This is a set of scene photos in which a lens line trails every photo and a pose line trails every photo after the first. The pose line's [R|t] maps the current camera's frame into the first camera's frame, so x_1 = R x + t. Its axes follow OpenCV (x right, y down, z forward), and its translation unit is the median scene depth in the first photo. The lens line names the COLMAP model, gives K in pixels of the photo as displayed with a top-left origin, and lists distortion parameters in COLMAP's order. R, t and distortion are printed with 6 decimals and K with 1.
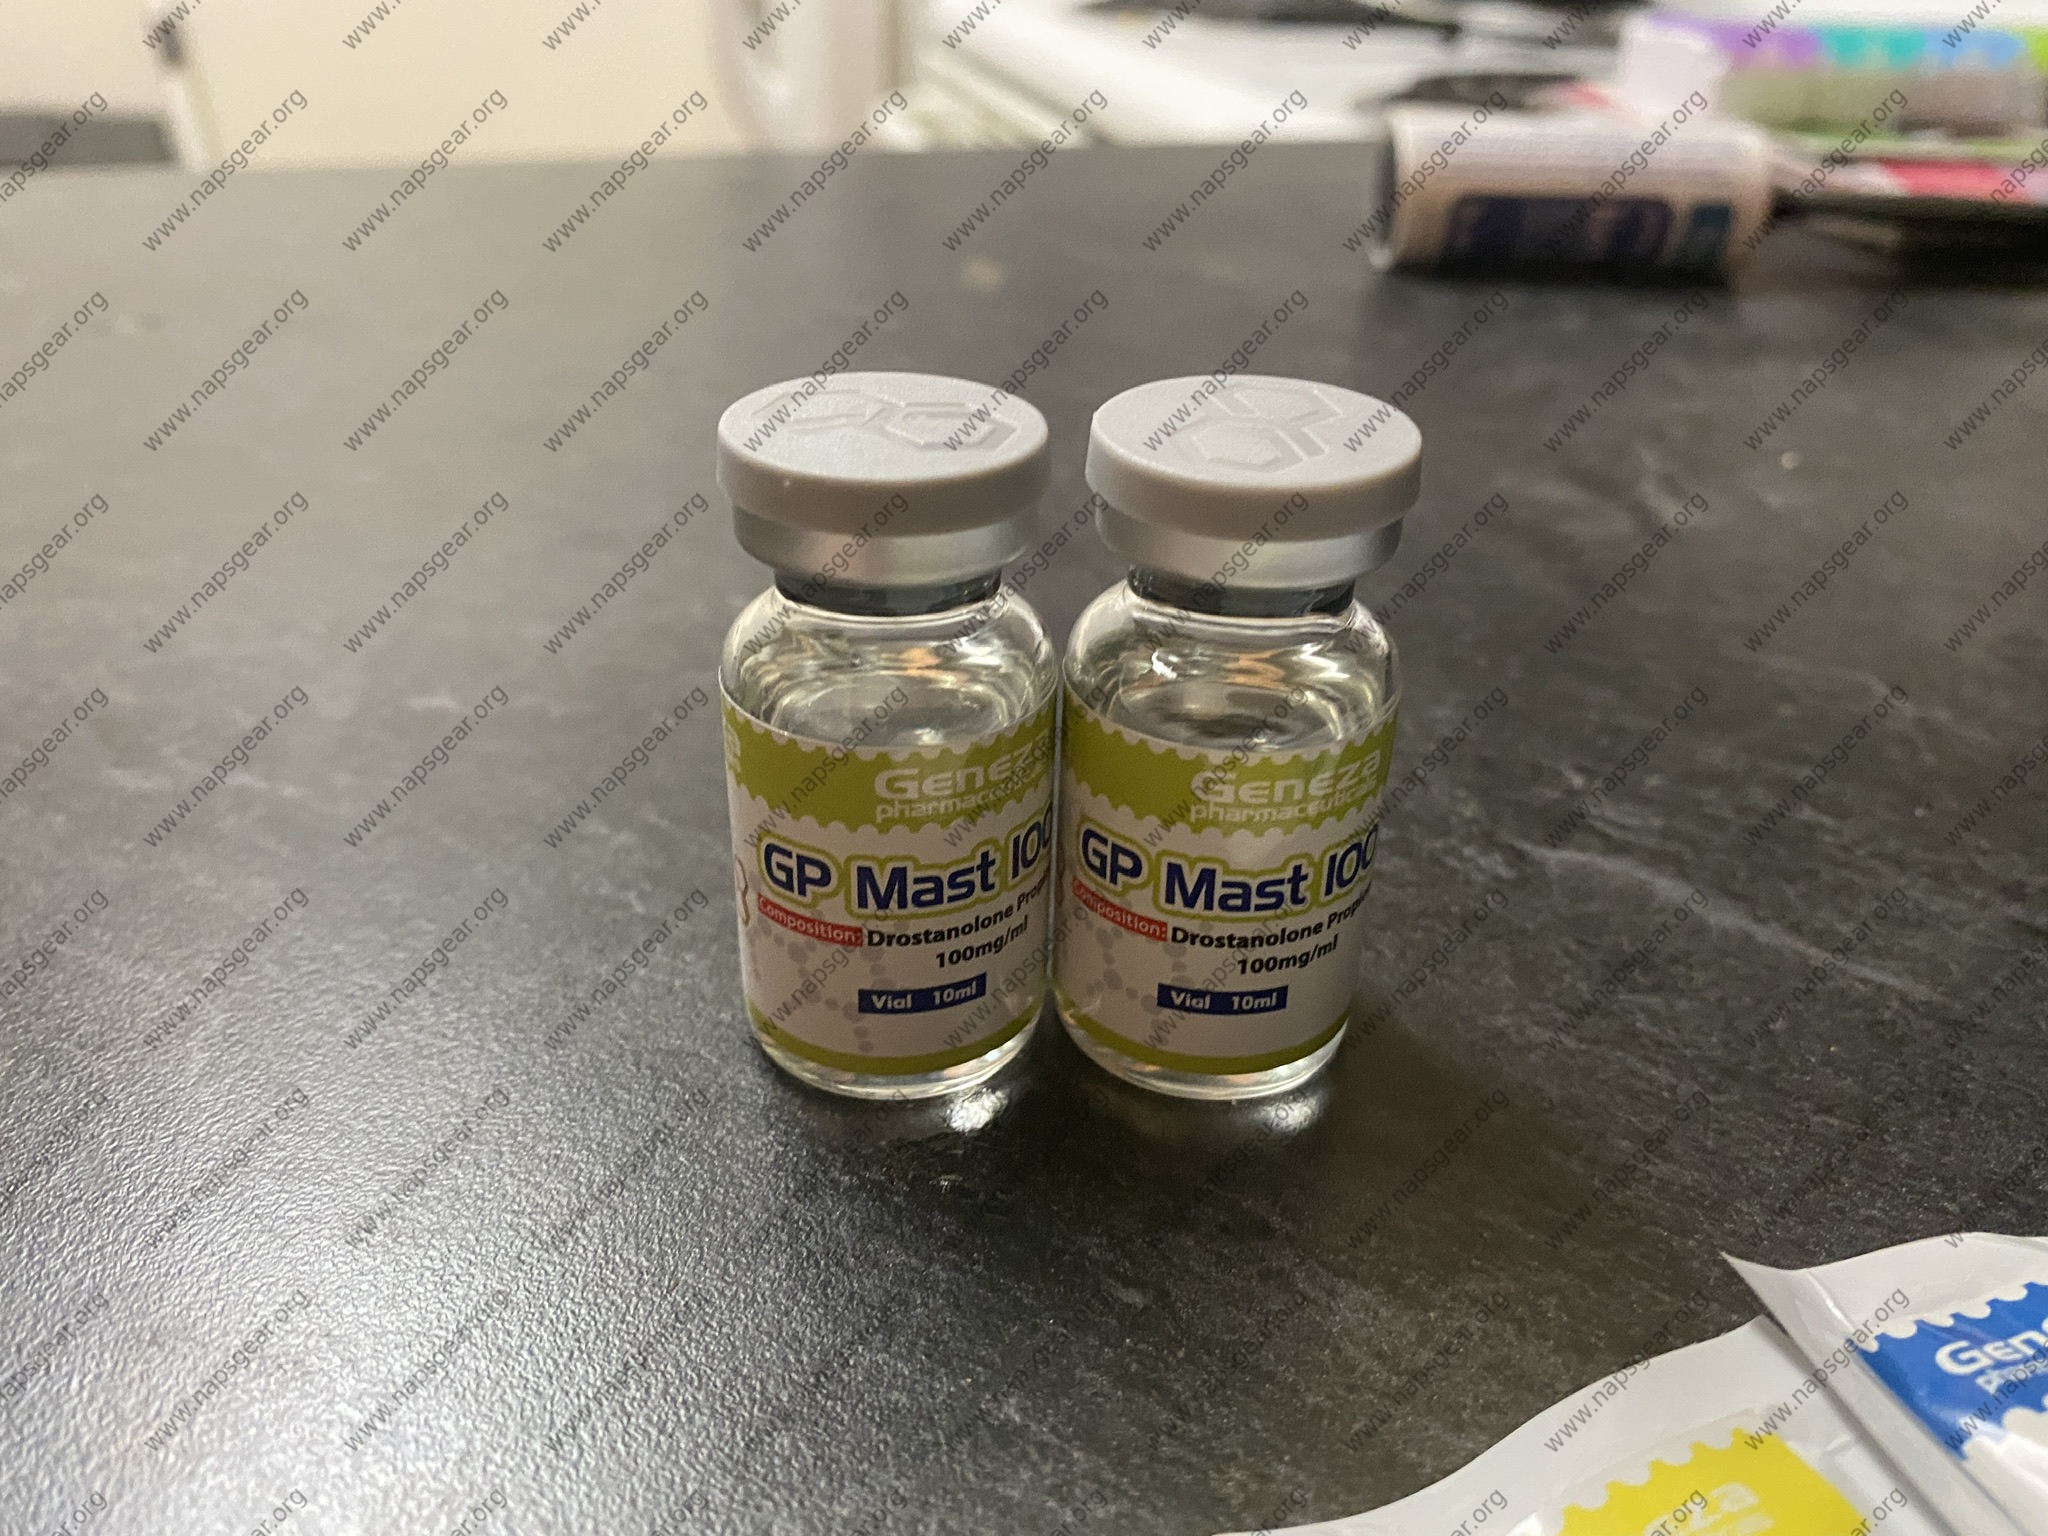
lens RADIAL K [[1540.5, 0, 1074.0], [0, 1540.5, 769.6], [0, 0, 1]] dist [-0.005319, -0.002114]
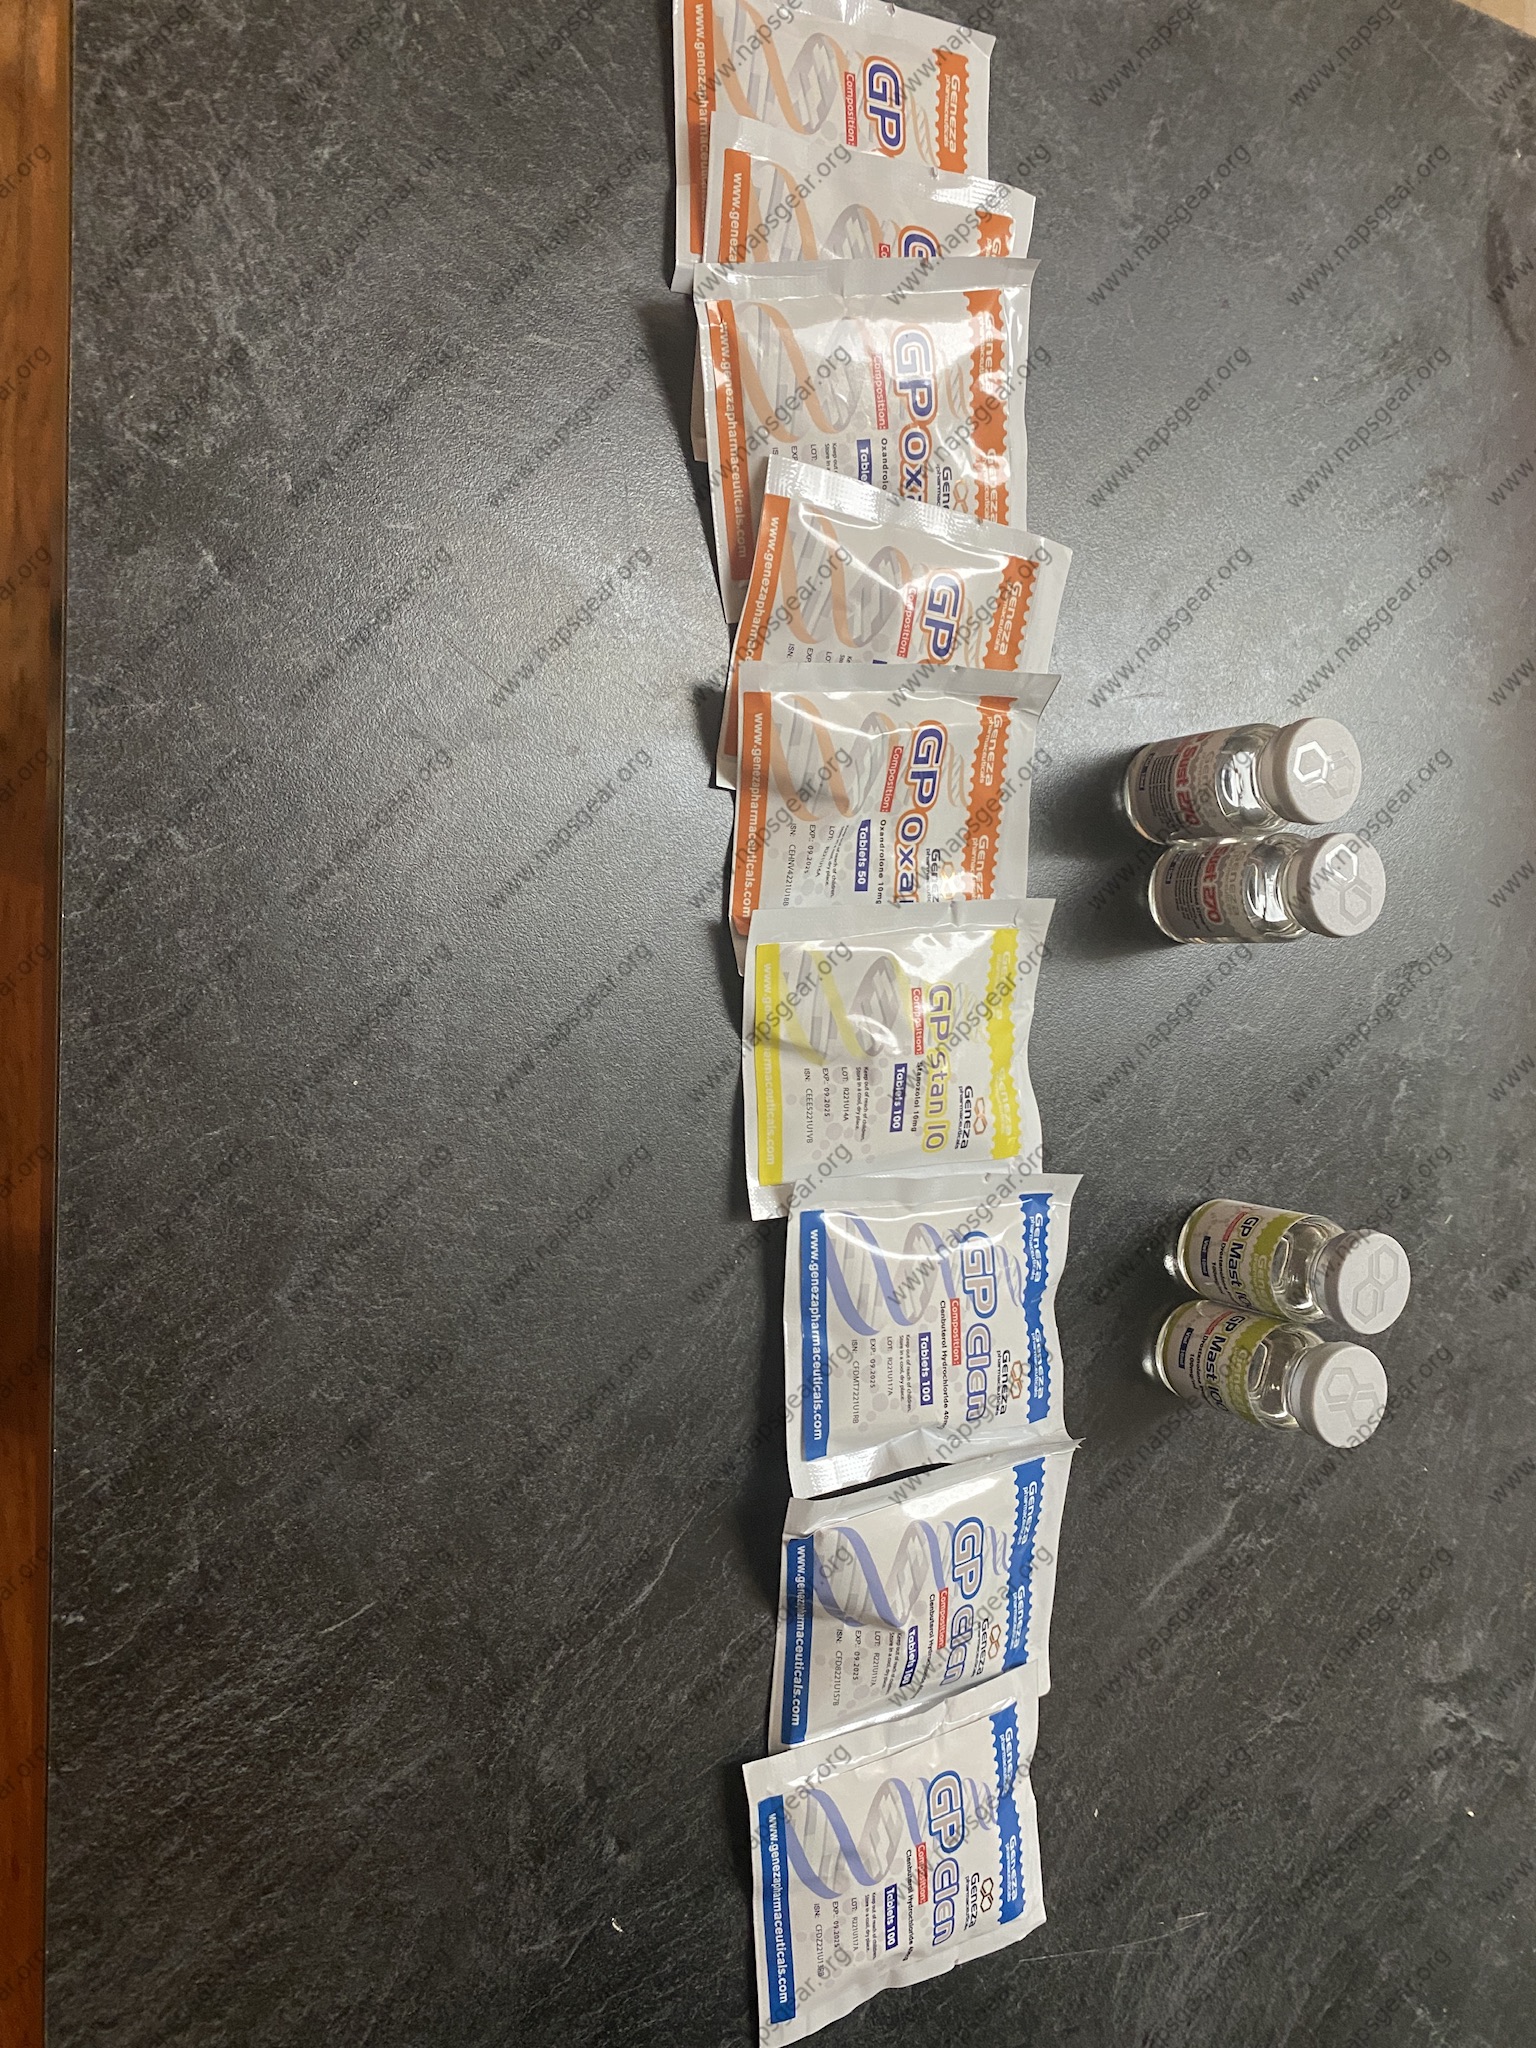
lens RADIAL K [[1540.5, 0, 768.0], [0, 1540.5, 1024.0], [0, 0, 1]] dist [-0.005319, -0.002114]
pose [[-0.274735, 0.949615, -0.150842, 0.178032], [-0.784006, -0.130419, 0.606898, -1.019266], [0.556647, 0.284997, 0.780334, -2.152201]]
